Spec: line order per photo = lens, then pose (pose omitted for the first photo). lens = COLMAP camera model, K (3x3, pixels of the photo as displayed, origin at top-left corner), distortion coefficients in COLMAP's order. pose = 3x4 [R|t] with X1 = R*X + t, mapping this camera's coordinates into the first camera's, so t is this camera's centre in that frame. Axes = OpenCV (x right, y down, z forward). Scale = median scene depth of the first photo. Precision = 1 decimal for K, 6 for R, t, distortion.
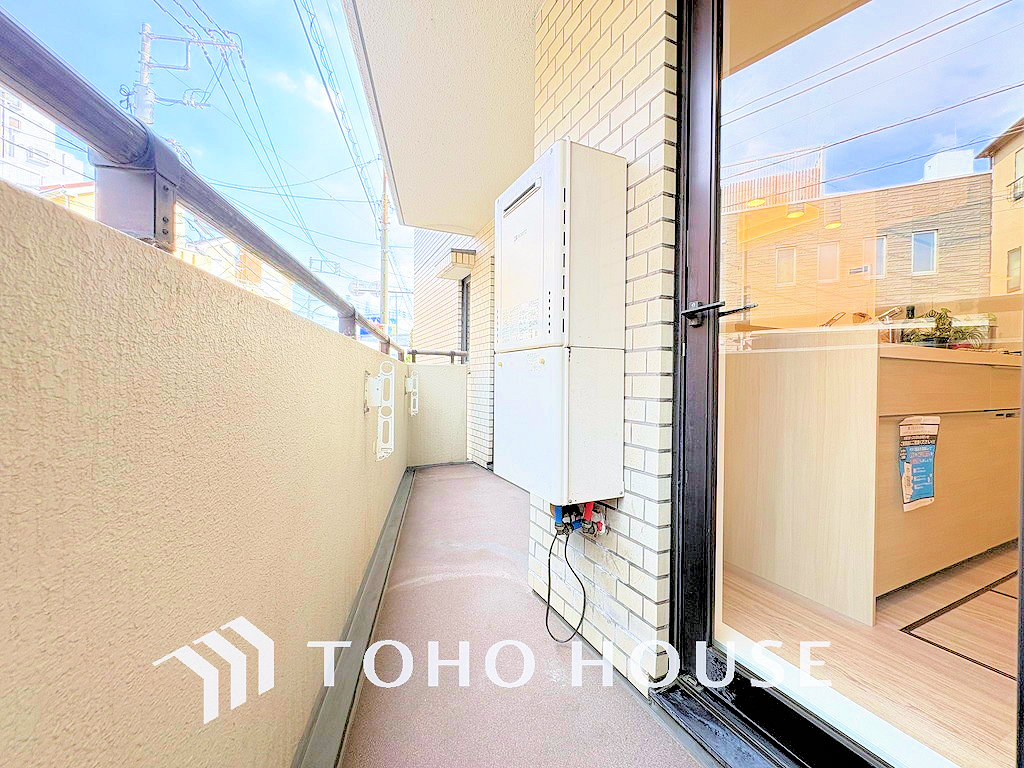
lens RADIAL K [[409.7, 0, 509.5], [0, 409.7, 383.3], [0, 0, 1]] dist [0.000212, -0.000226]
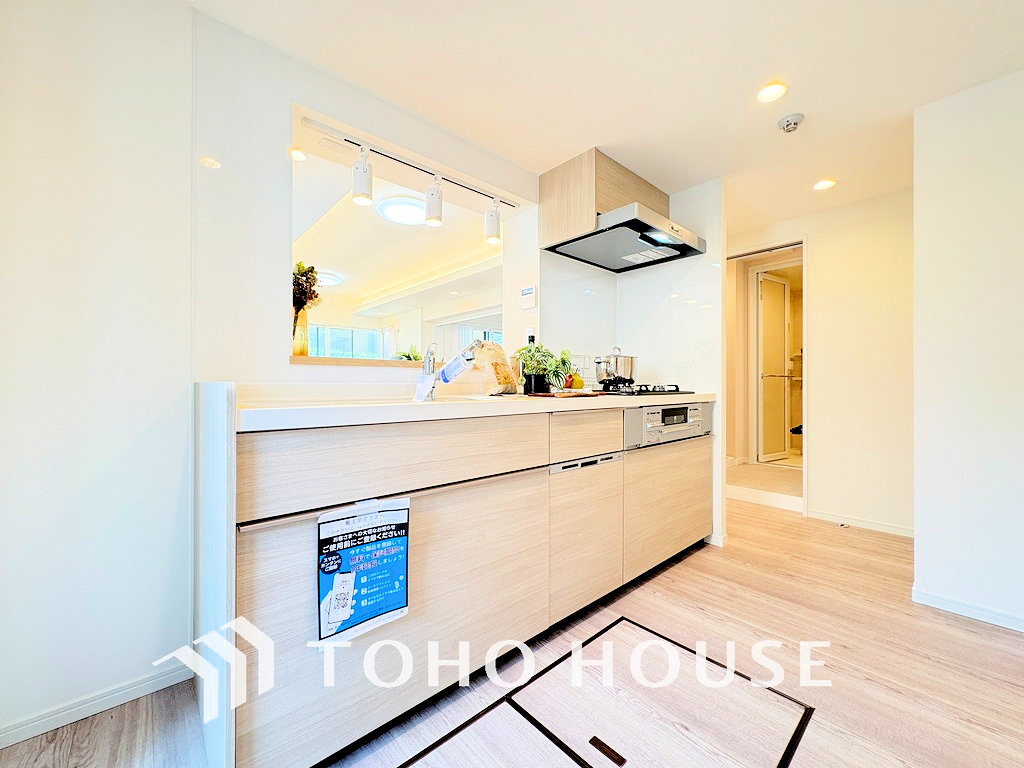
lens RADIAL K [[409.7, 0, 509.7], [0, 409.7, 385.5], [0, 0, 1]] dist [0.000212, -0.000226]
pose [[0.958202, -0.009797, 0.285924, 1.013828], [0.011444, 0.999926, -0.004090, -0.115063], [-0.285863, 0.007191, 0.958244, 0.241964]]
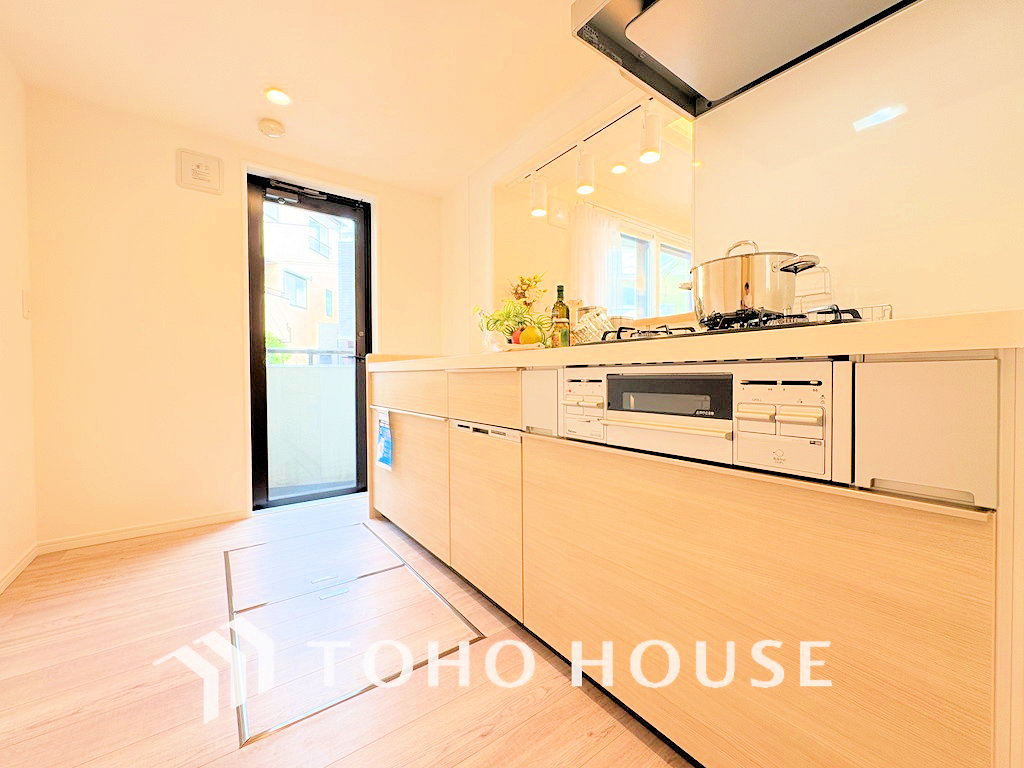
lens RADIAL K [[409.7, 0, 503.8], [0, 409.7, 381.6], [0, 0, 1]] dist [0.000212, -0.000226]
pose [[0.187424, 0.011845, -0.982208, 2.512227], [0.006506, 0.999890, 0.013300, -0.031831], [0.982258, -0.008883, 0.187326, 1.137245]]
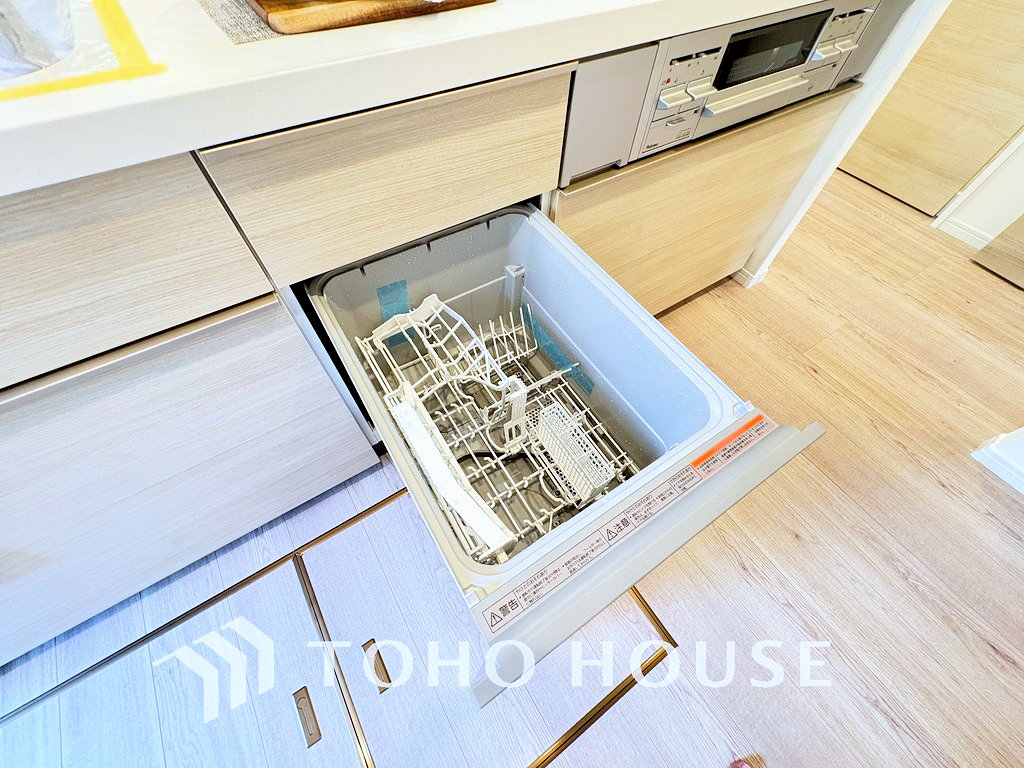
lens RADIAL K [[409.7, 0, 511.6], [0, 409.7, 381.3], [0, 0, 1]] dist [0.000212, -0.000226]
pose [[0.989897, -0.106920, 0.093128, 1.575330], [-0.017787, 0.557969, 0.829671, -0.191841], [-0.140671, -0.822945, 0.550430, 0.891094]]
